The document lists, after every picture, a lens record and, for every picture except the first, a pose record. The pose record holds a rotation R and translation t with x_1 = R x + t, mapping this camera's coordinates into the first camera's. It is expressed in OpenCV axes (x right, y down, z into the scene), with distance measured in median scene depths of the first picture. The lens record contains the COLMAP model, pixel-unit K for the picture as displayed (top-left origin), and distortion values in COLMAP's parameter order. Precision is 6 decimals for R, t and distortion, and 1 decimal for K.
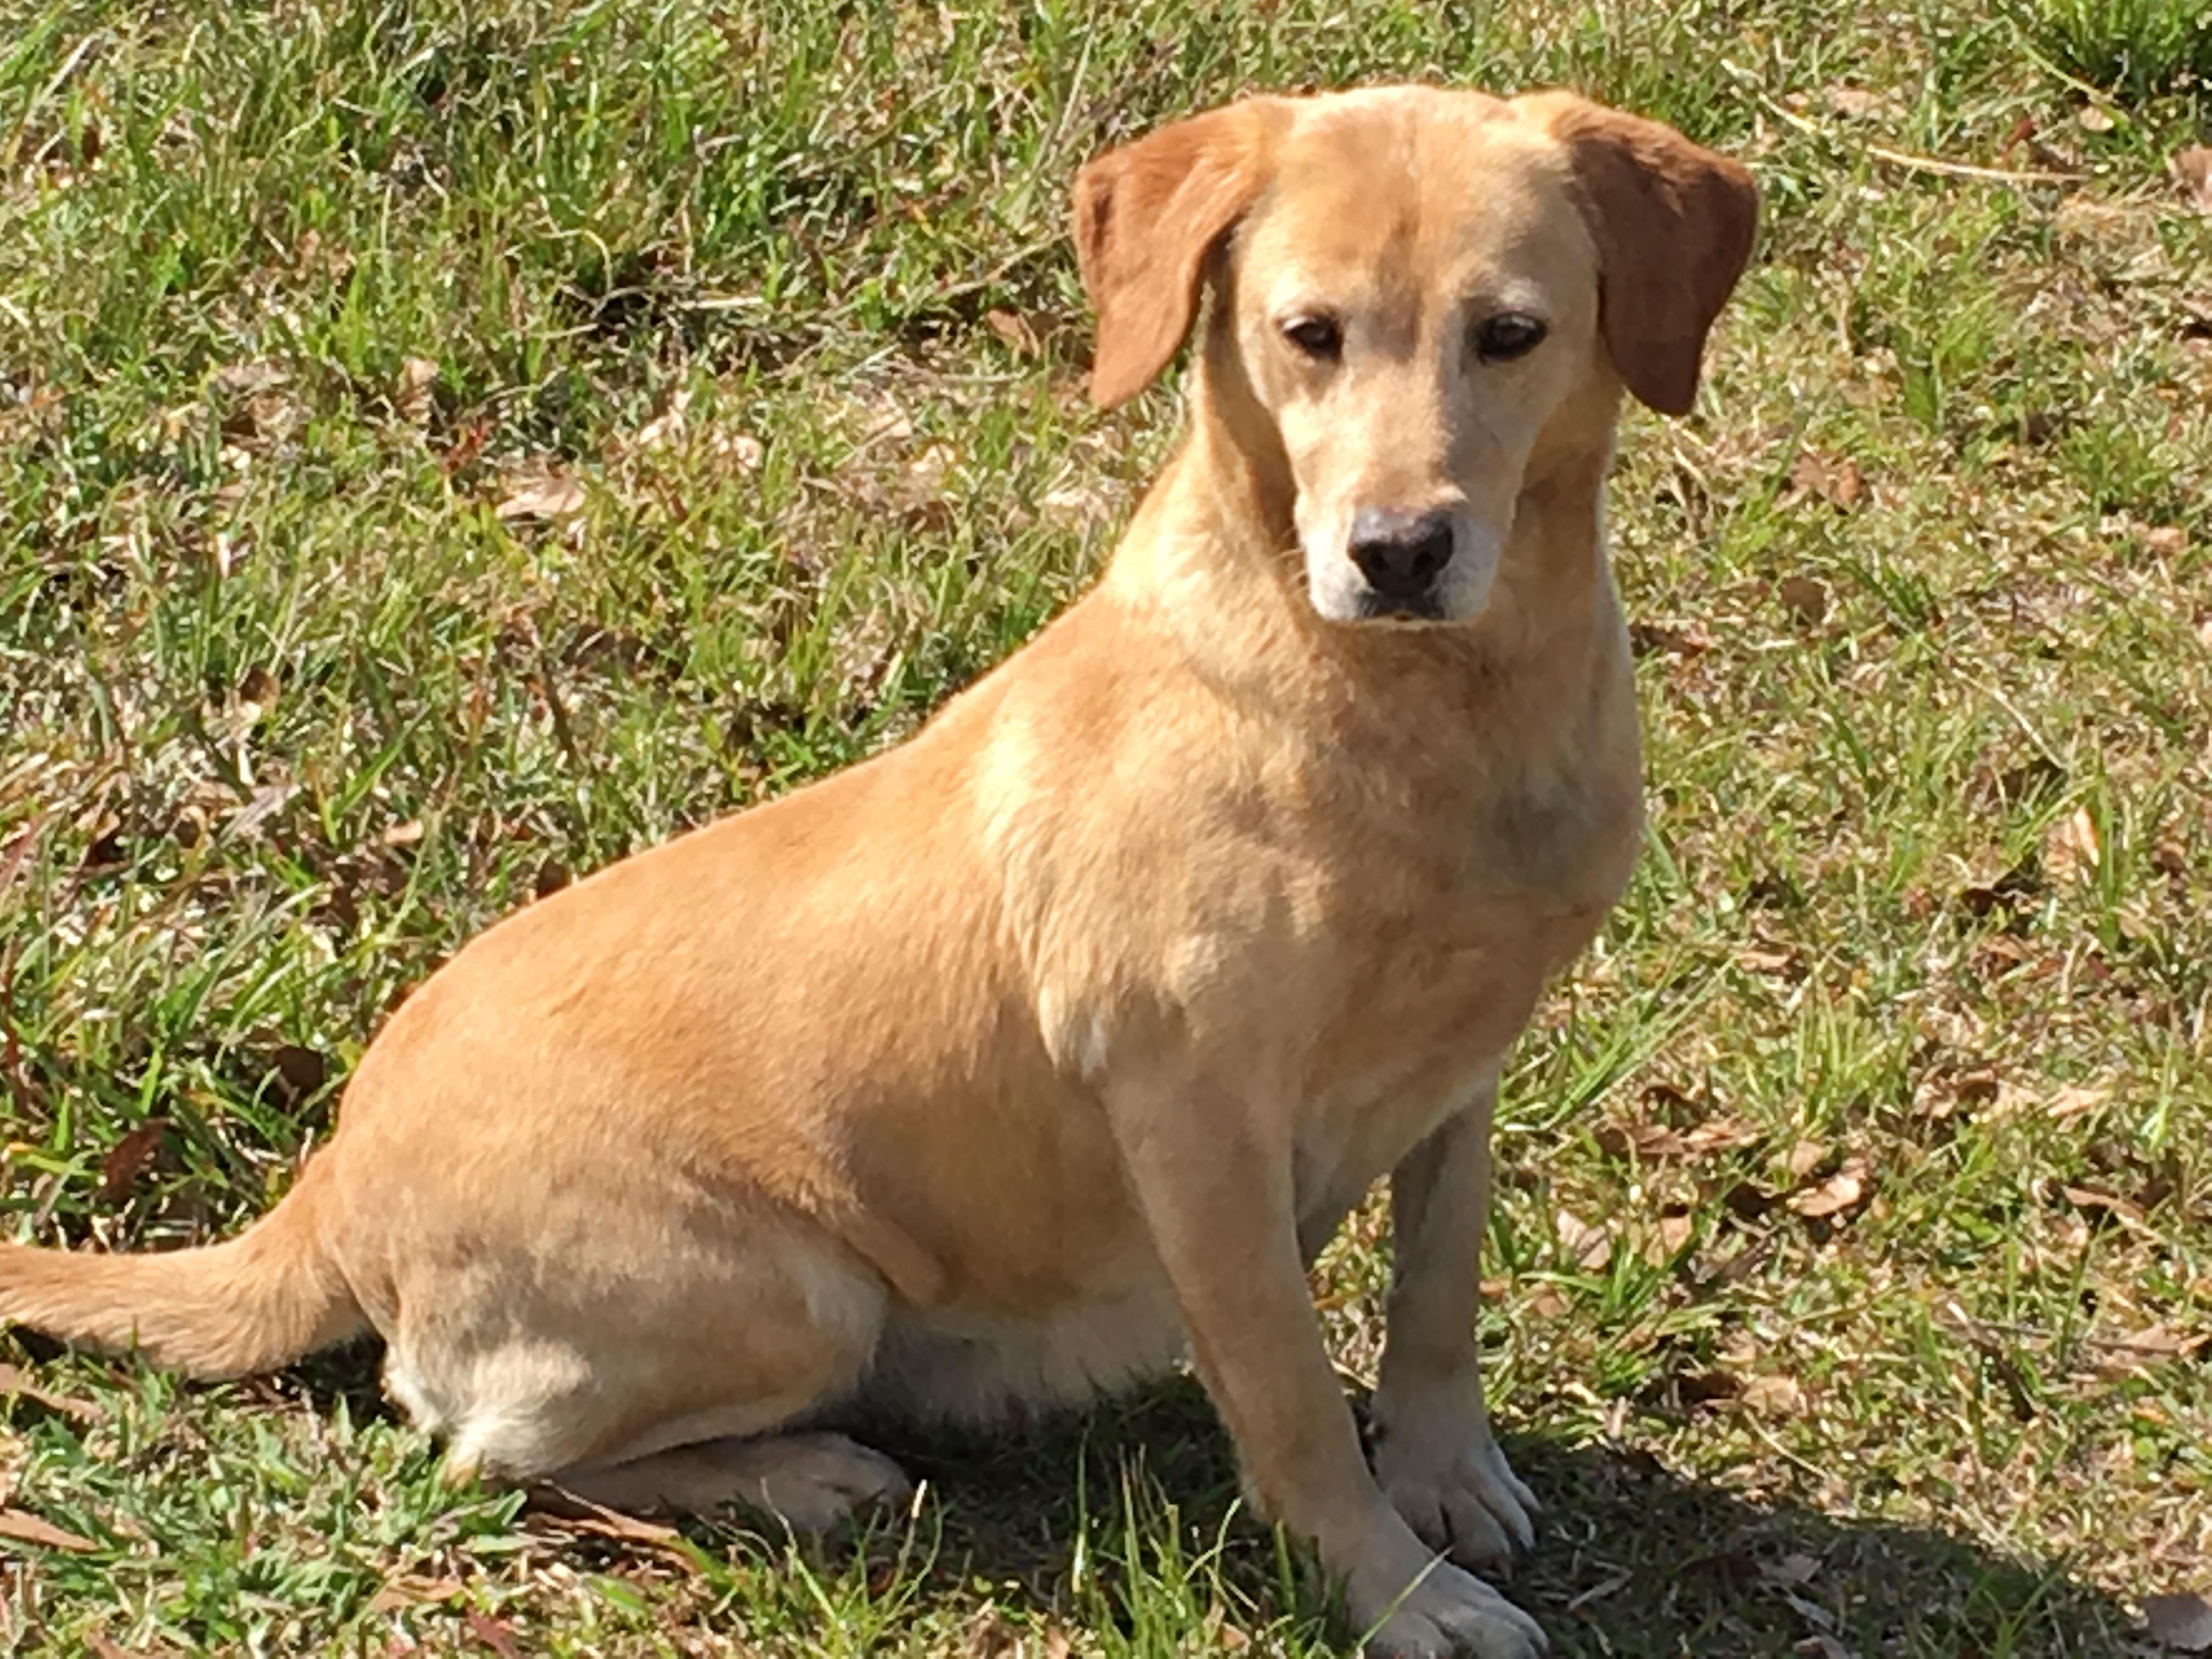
lens RADIAL K [[8527.0, 0, 1106.0], [0, 8527.0, 829.5], [0, 0, 1]] dist [0.020845, 0.115469]
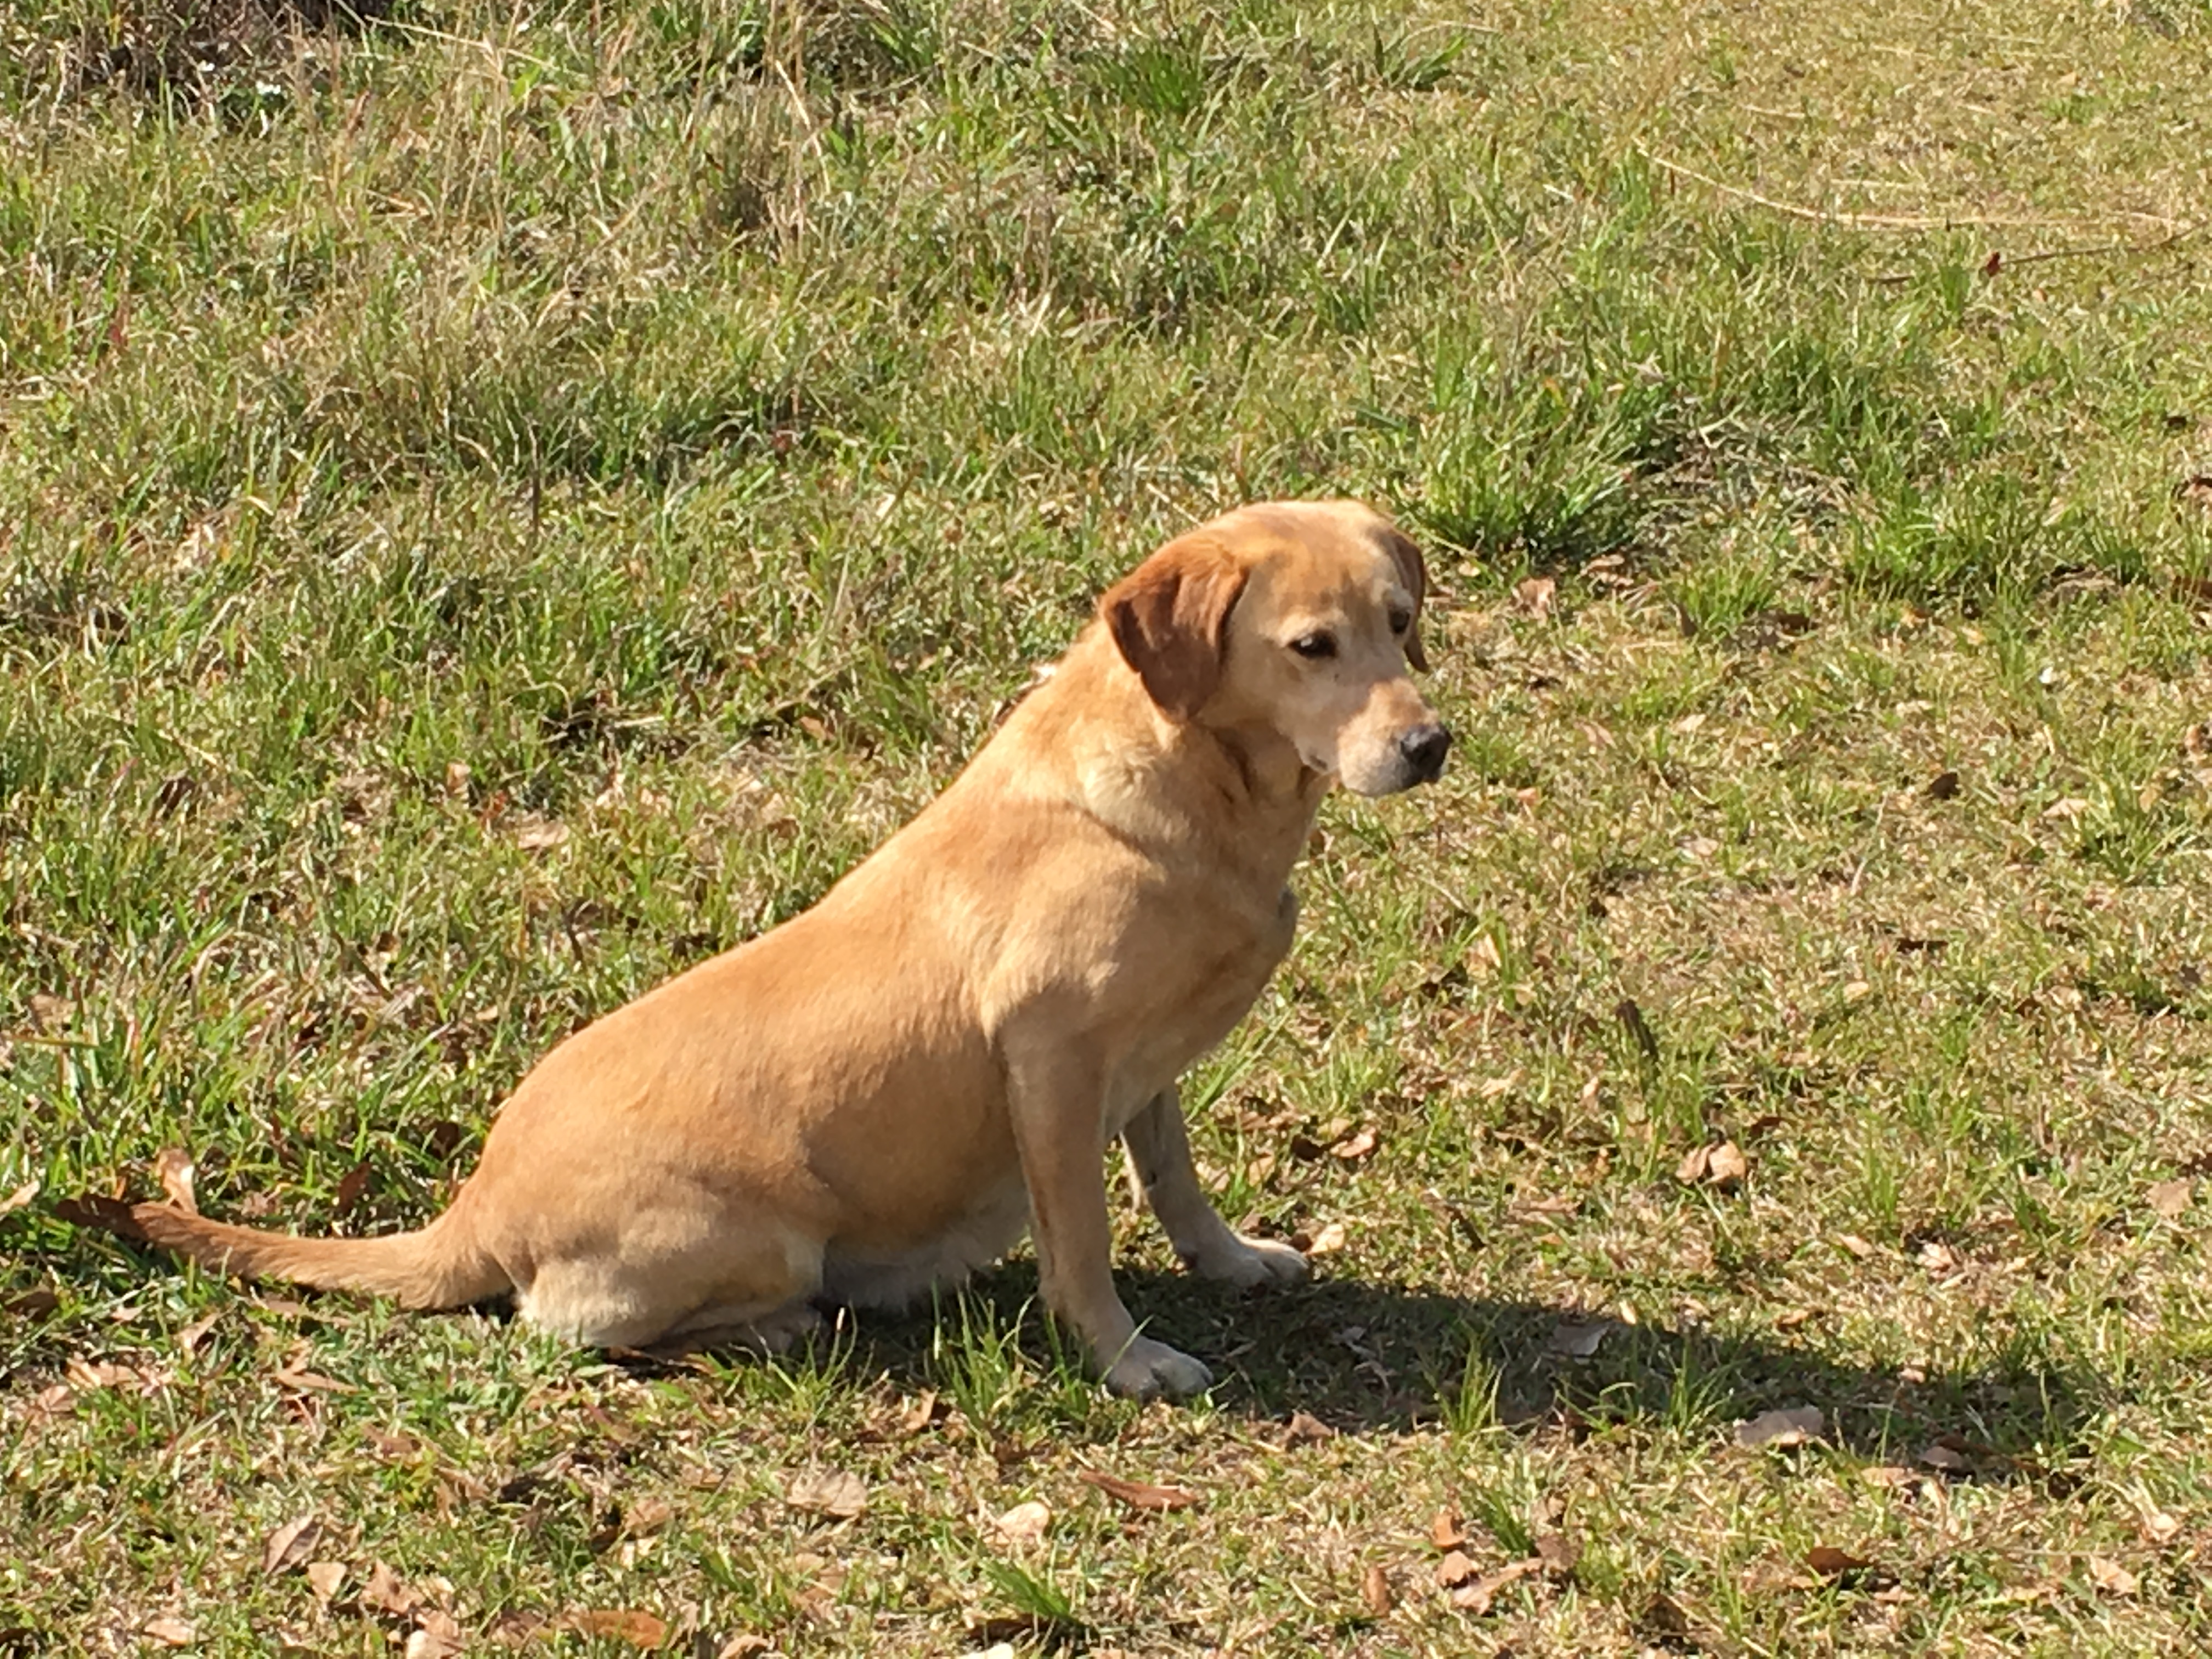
lens RADIAL K [[6193.9, 0, 1106.0], [0, 6193.9, 829.5], [0, 0, 1]] dist [0.007770, 0.377208]
pose [[0.995928, -0.073847, 0.051708, -0.021218], [0.077946, 0.993551, -0.082345, 0.071542], [-0.045293, 0.086040, 0.995262, -0.205427]]
